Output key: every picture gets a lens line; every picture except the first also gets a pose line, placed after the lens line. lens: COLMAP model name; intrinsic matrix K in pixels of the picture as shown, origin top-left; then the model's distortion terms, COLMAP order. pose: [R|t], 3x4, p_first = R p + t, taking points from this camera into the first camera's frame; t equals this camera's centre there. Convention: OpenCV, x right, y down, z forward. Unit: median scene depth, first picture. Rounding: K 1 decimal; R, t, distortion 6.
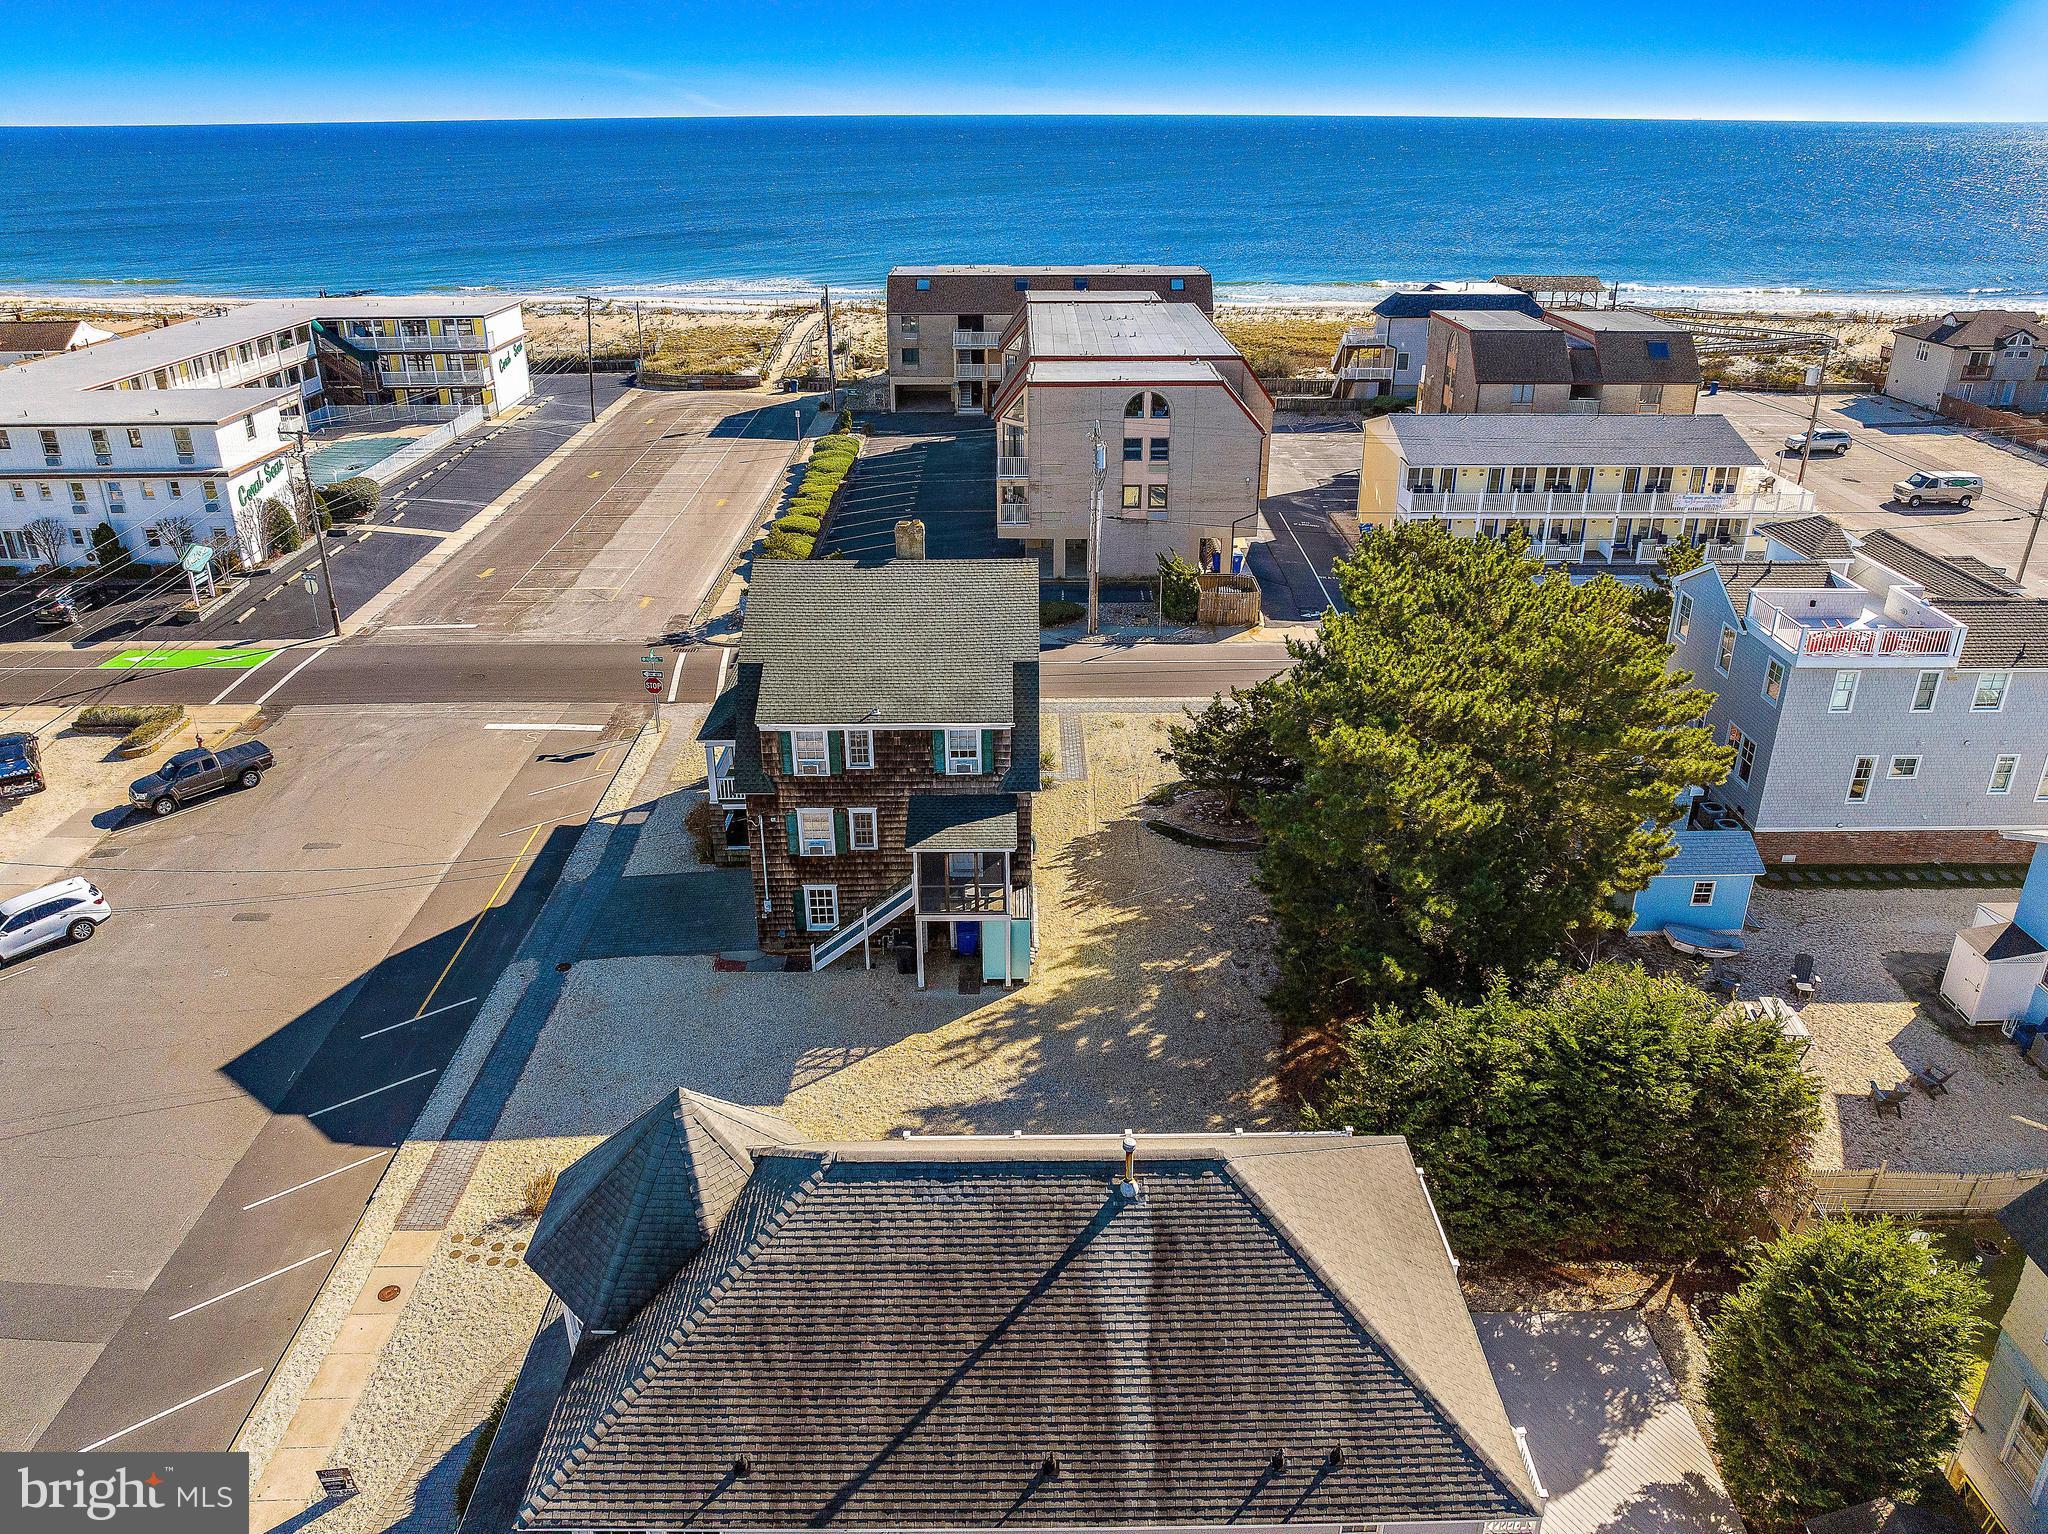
lens RADIAL K [[1452.3, 0, 1036.6], [0, 1452.3, 765.0], [0, 0, 1]] dist [-0.034814, -0.006083]
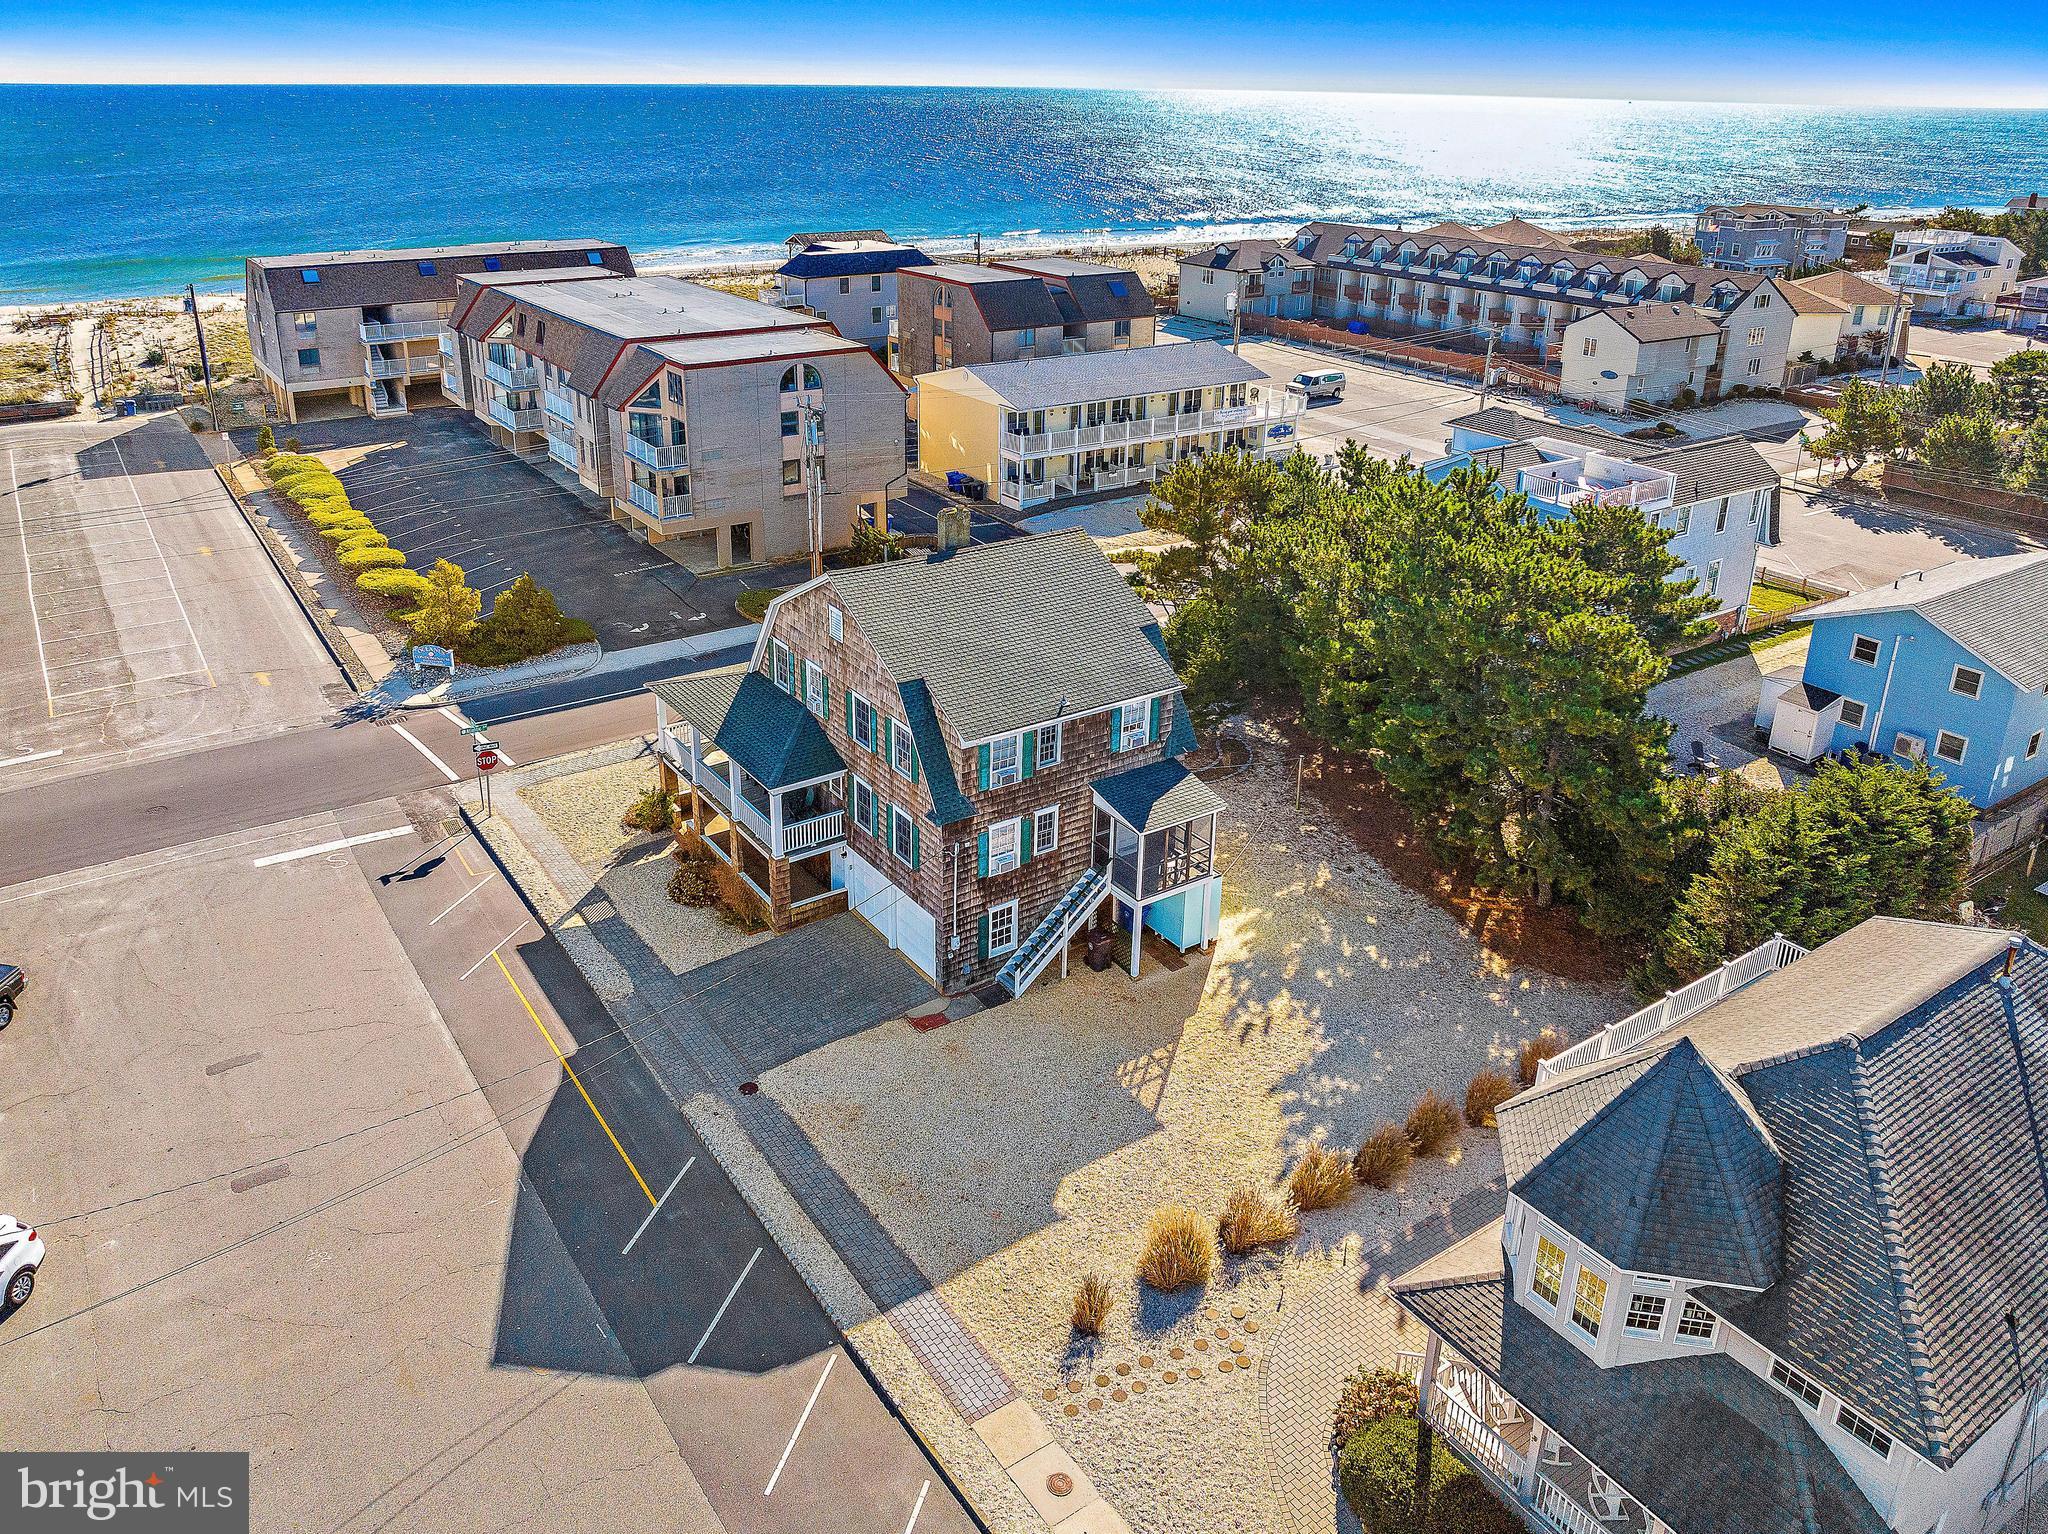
lens RADIAL K [[1484.7, 0, 1010.2], [0, 1484.7, 639.4], [0, 0, 1]] dist [-0.031409, 0.004048]
pose [[0.837731, -0.181463, 0.515051, -0.590707], [0.213812, 0.976868, -0.003594, -0.075358], [-0.502485, 0.113135, 0.857152, 0.173762]]
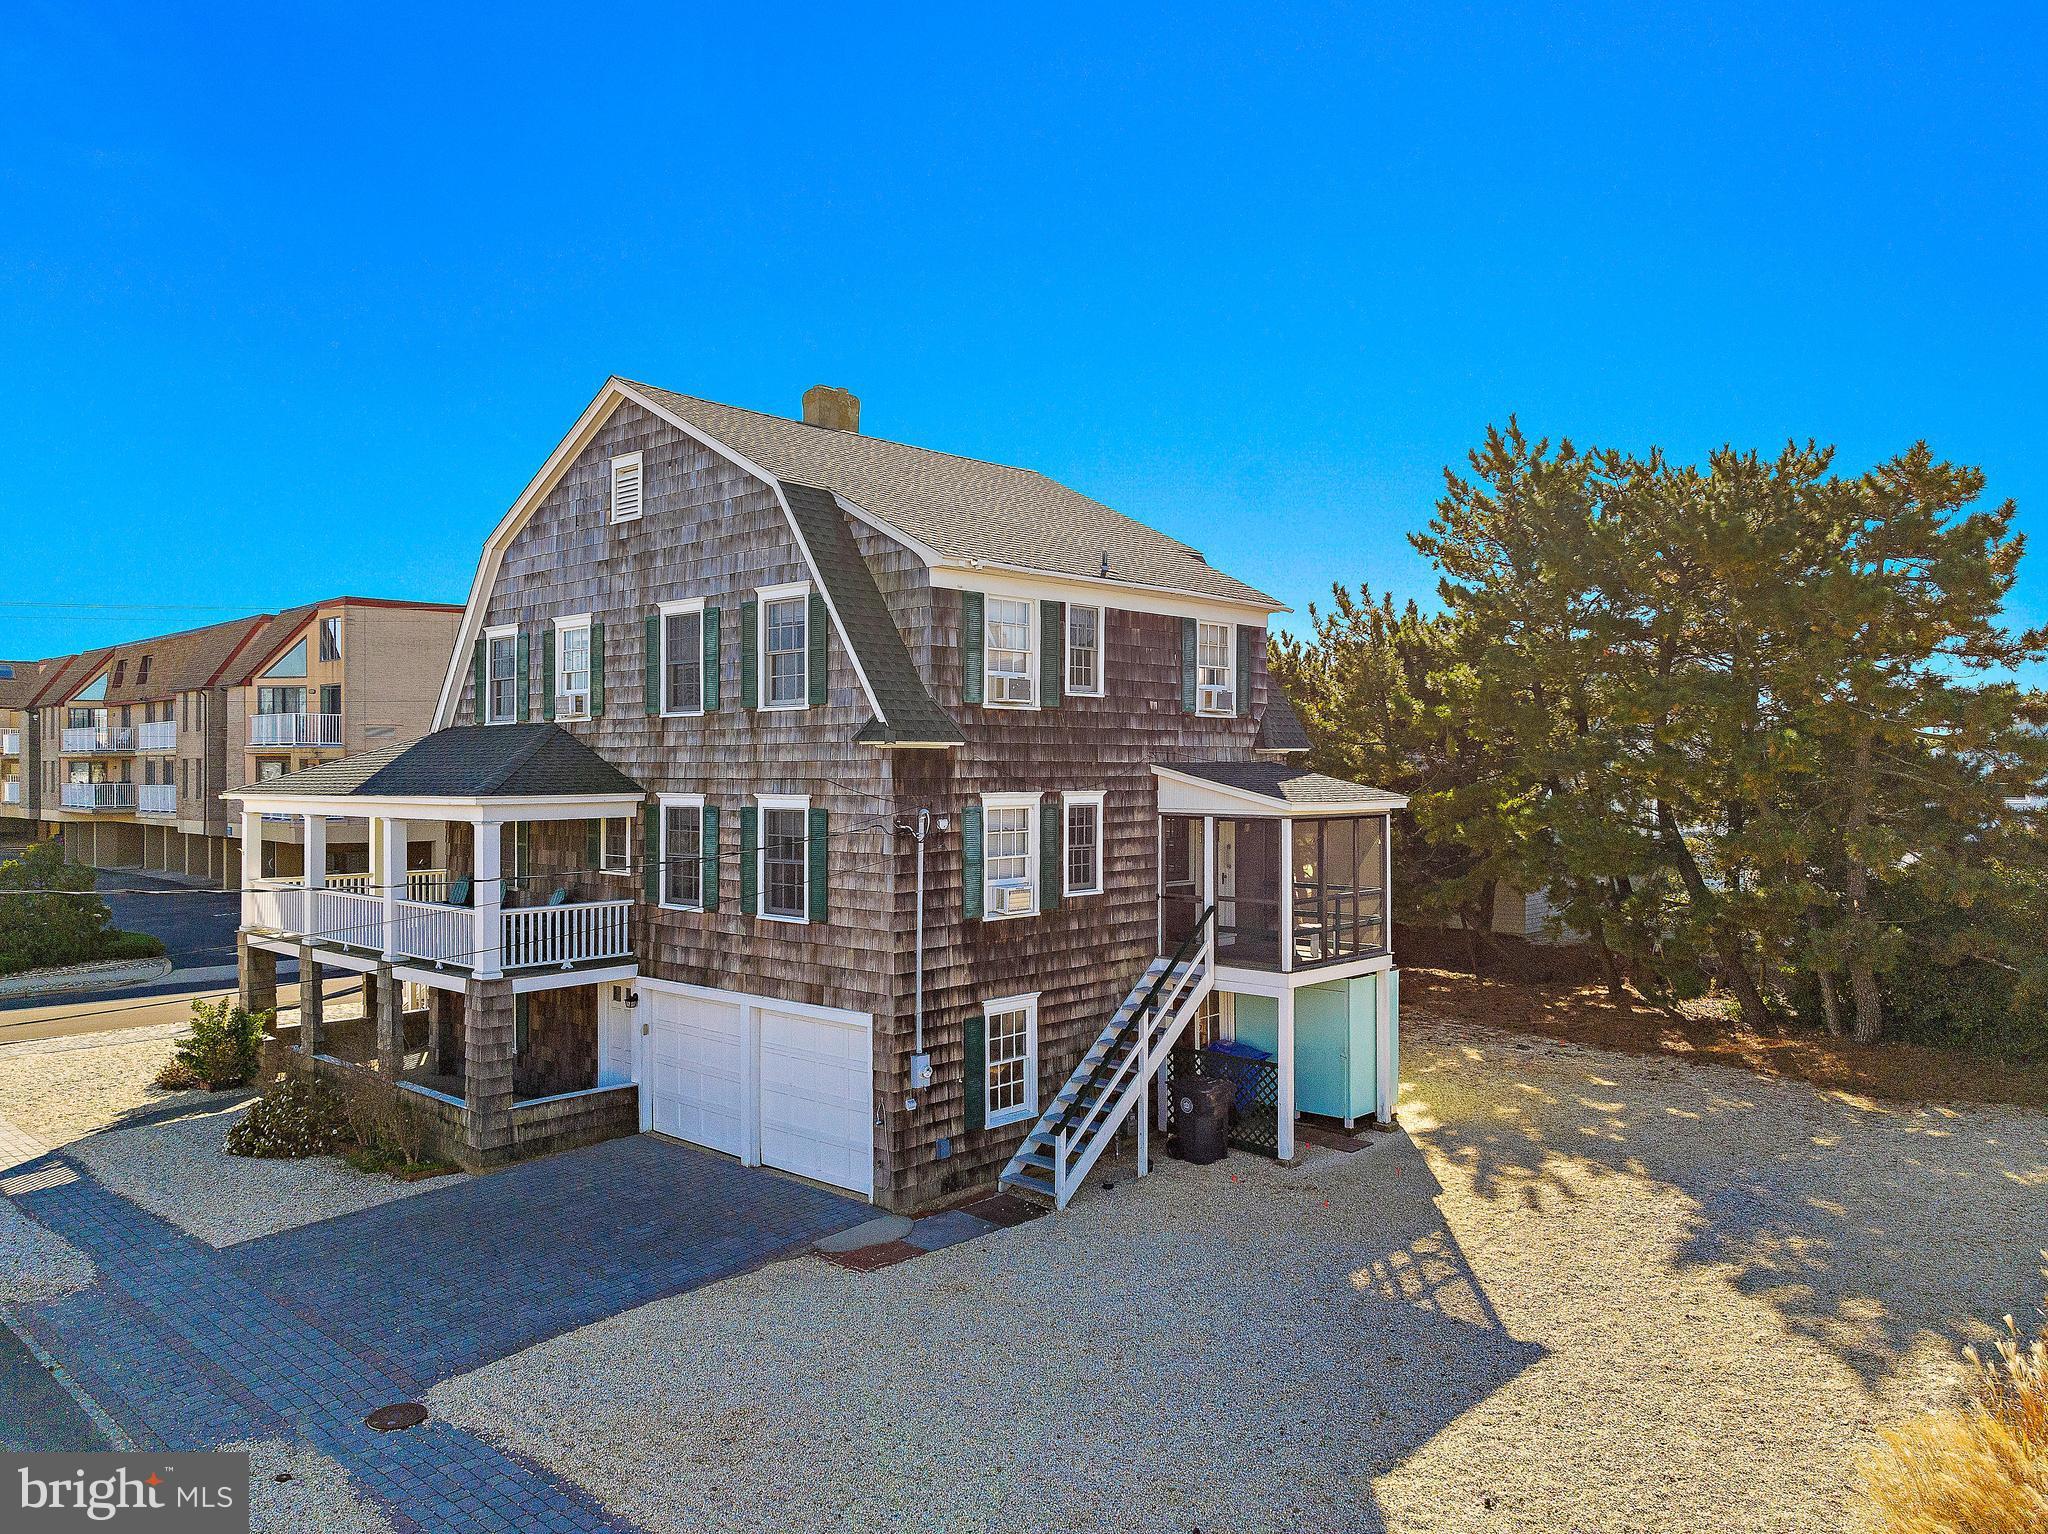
lens RADIAL K [[1452.3, 0, 1036.6], [0, 1452.3, 765.0], [0, 0, 1]] dist [-0.034814, -0.006083]
pose [[0.691263, -0.002482, 0.722599, -0.440274], [0.300663, 0.910309, -0.284497, 0.140901], [-0.657083, 0.413921, 0.630009, 0.695912]]
